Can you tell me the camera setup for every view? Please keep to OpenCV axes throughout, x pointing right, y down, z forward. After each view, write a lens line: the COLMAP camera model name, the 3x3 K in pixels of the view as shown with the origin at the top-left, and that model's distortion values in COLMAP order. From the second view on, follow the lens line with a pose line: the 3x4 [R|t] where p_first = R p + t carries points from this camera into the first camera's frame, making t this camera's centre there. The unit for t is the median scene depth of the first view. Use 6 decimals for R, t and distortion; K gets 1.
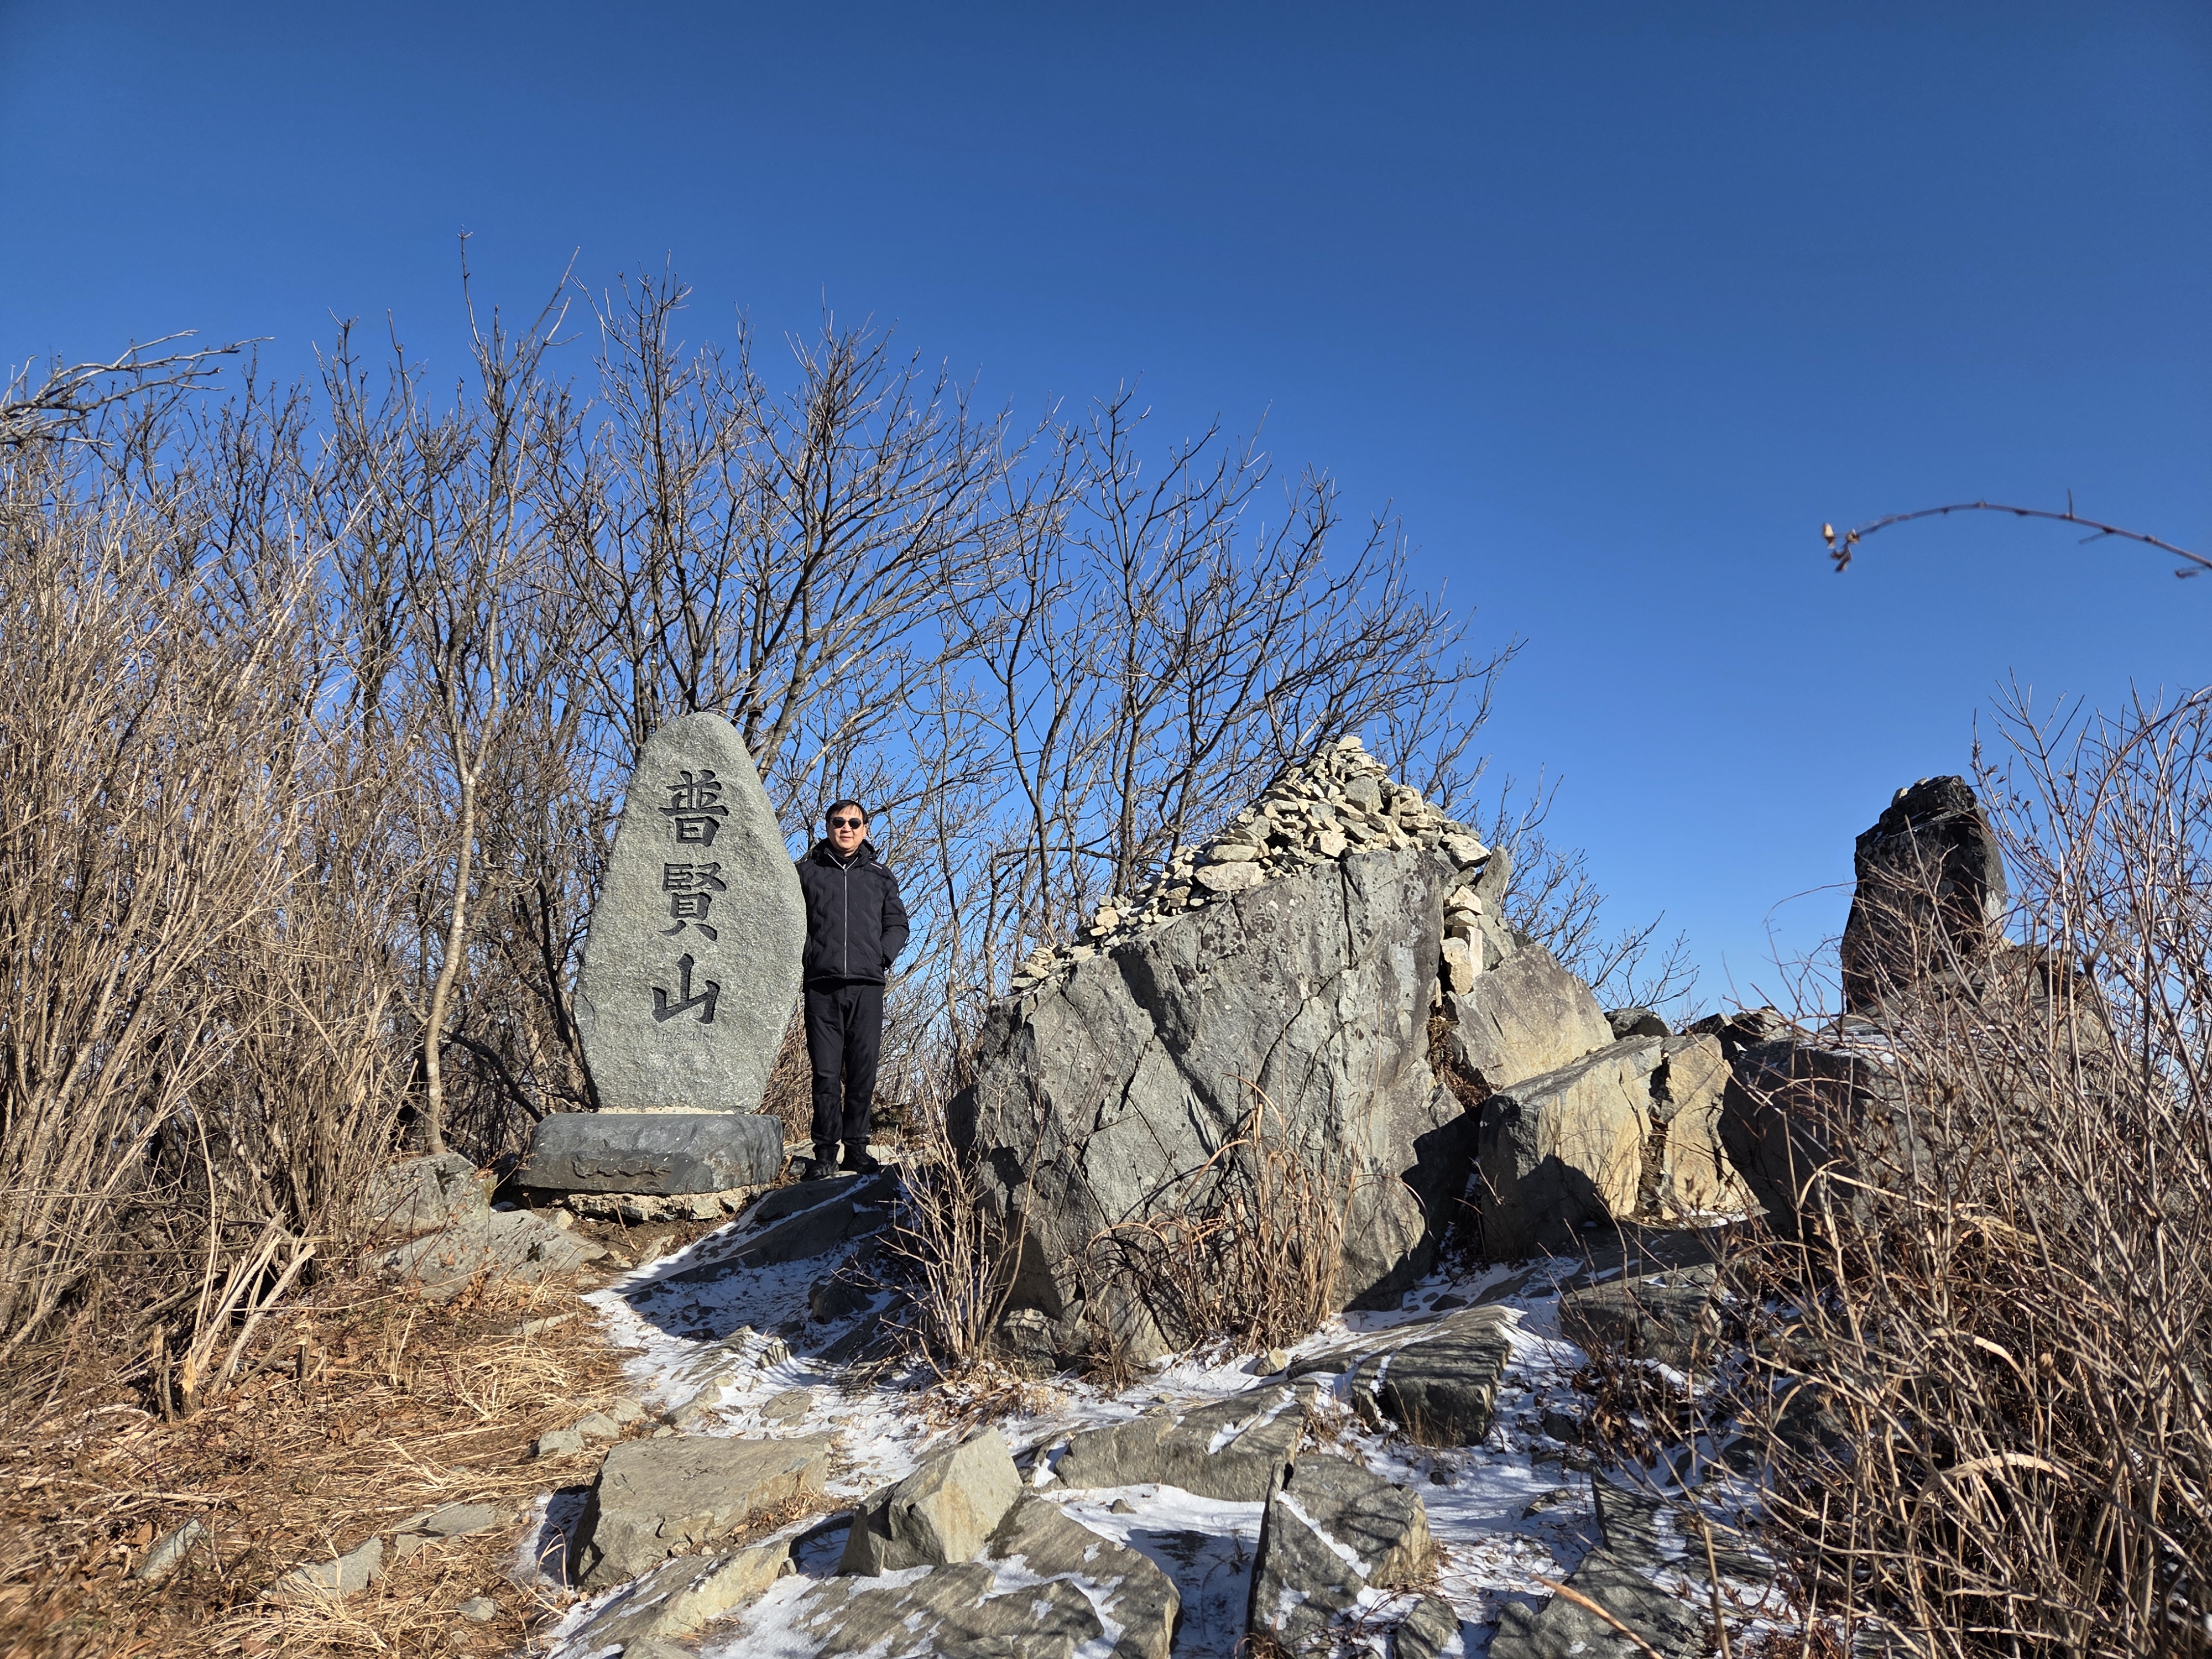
lens RADIAL K [[1500.9, 0, 1156.1], [0, 1500.9, 840.5], [0, 0, 1]] dist [0.059592, -0.047487]
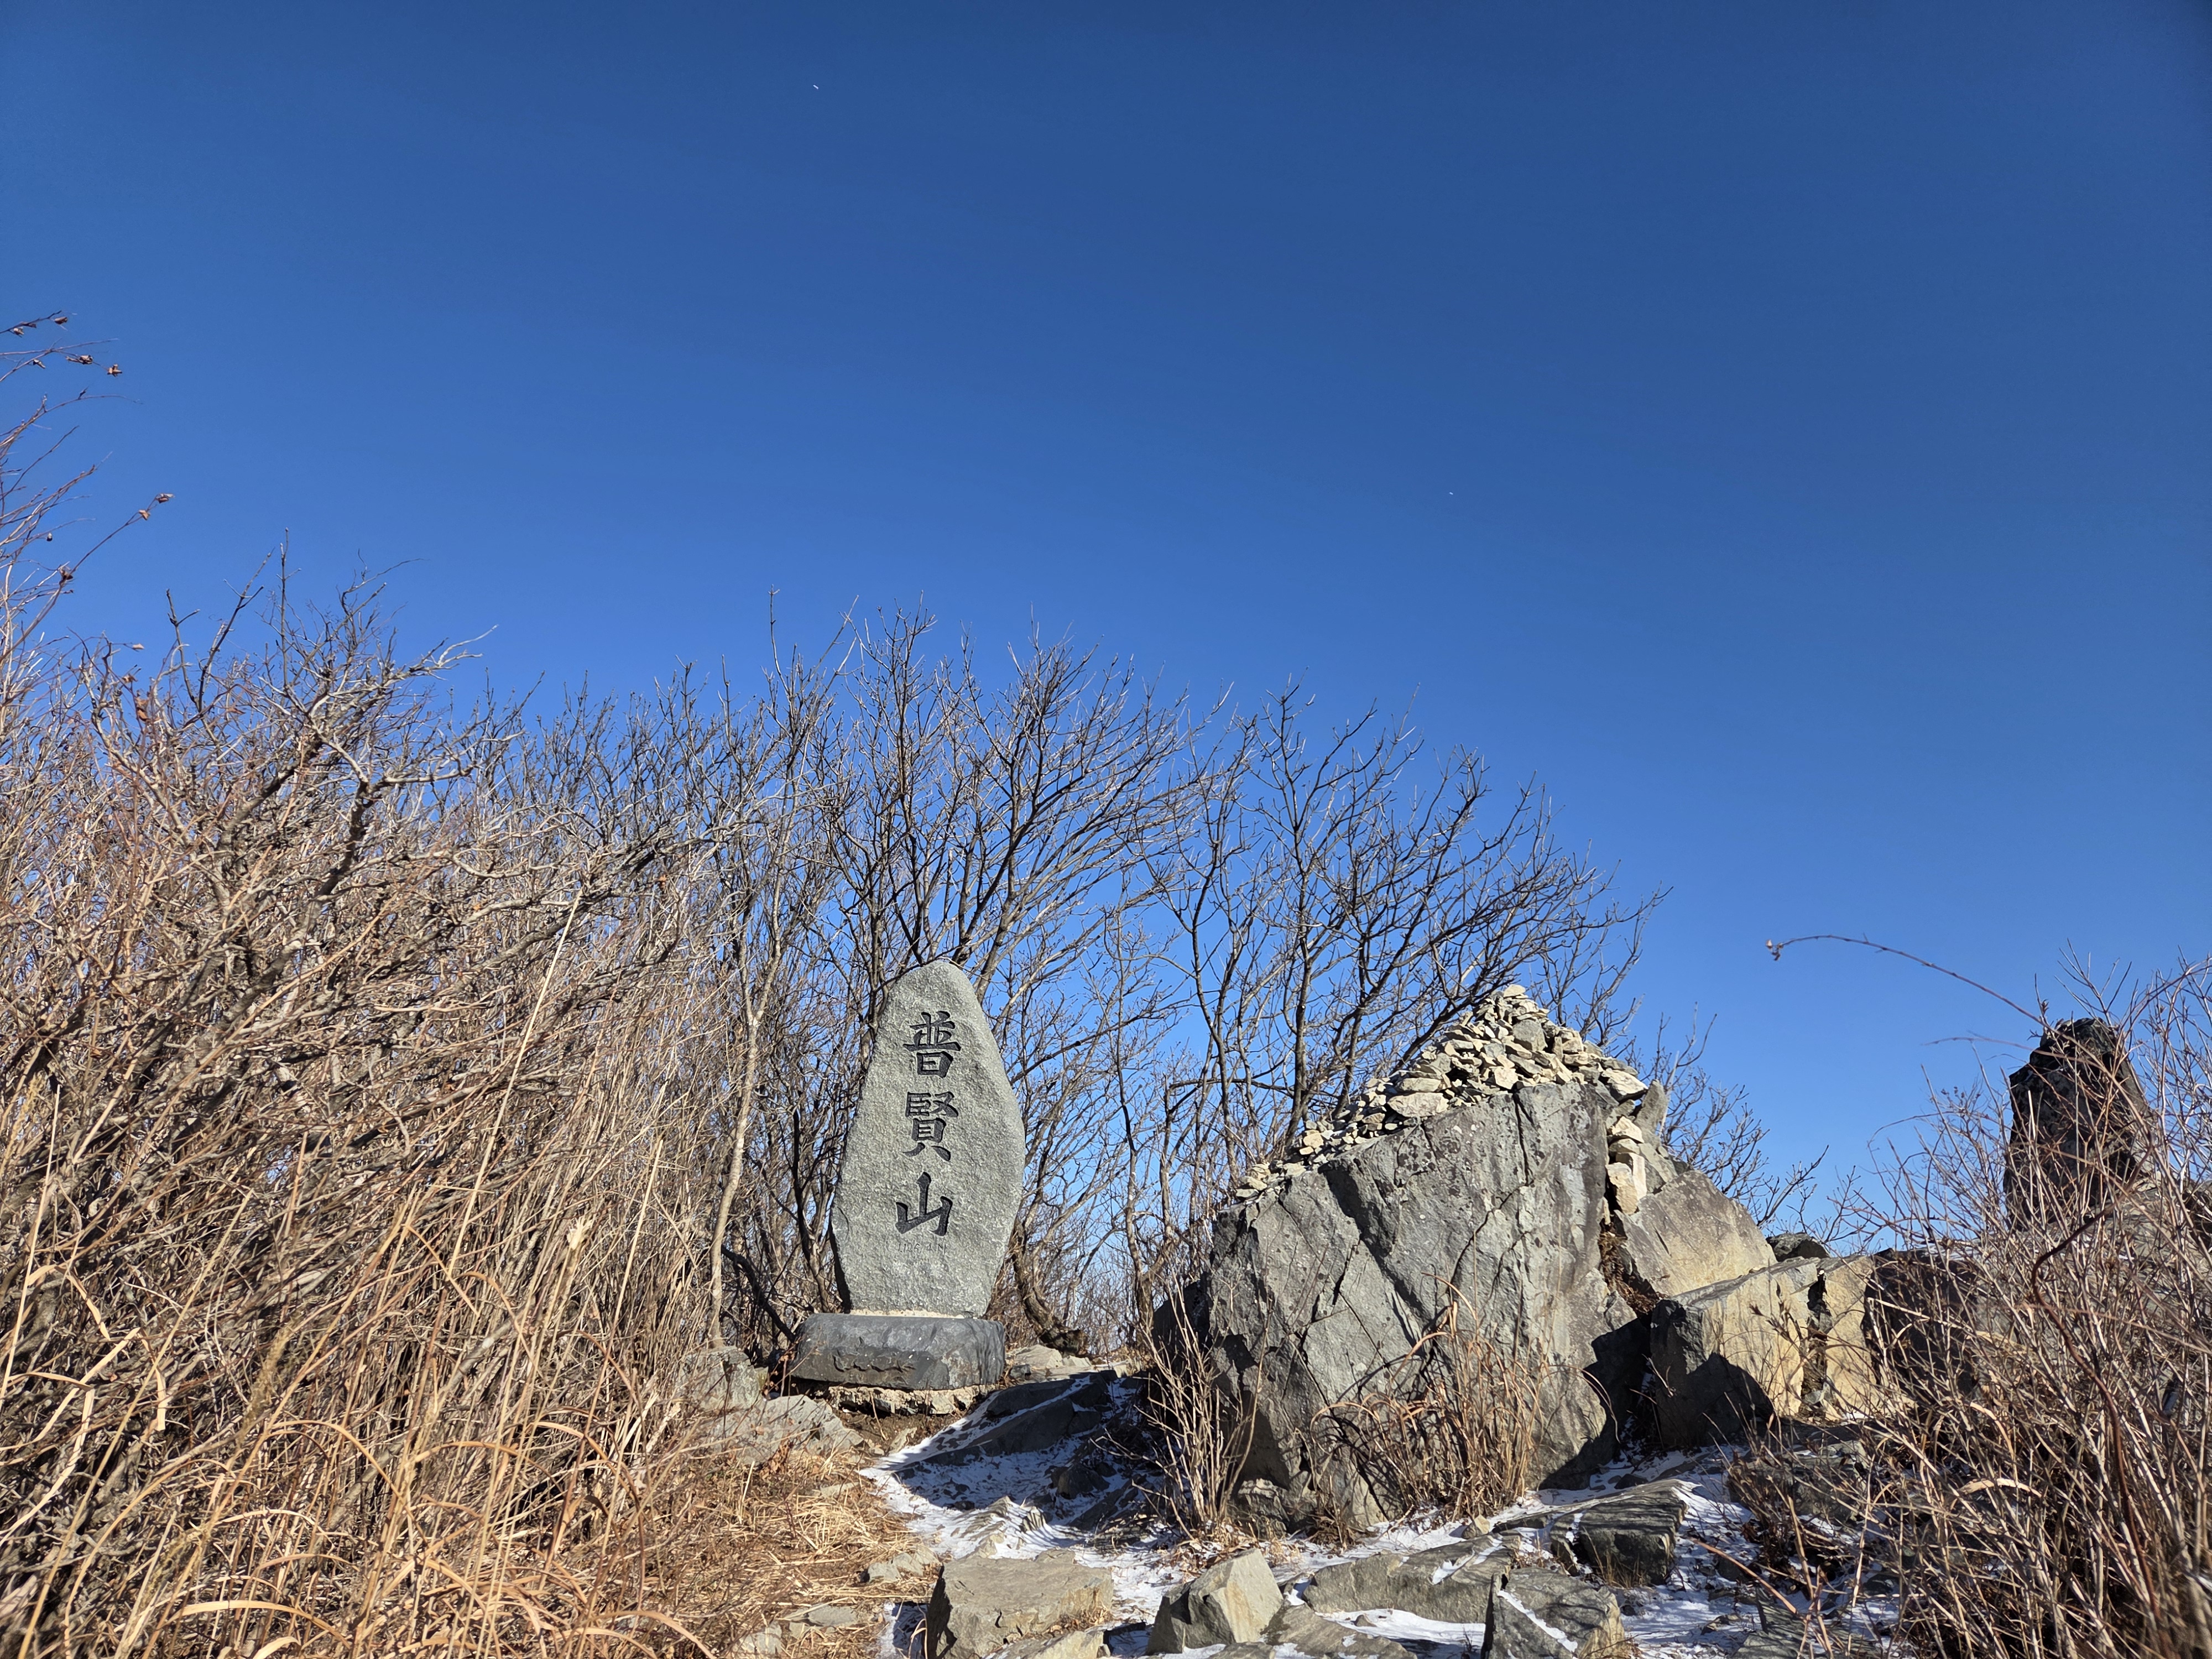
lens RADIAL K [[1500.9, 0, 1076.8], [0, 1500.9, 814.2], [0, 0, 1]] dist [0.059592, -0.047487]
pose [[0.989898, -0.022261, -0.140020, -0.040448], [-0.001727, 0.985630, -0.168910, -0.000907], [0.141768, 0.167446, 0.975635, -0.219635]]
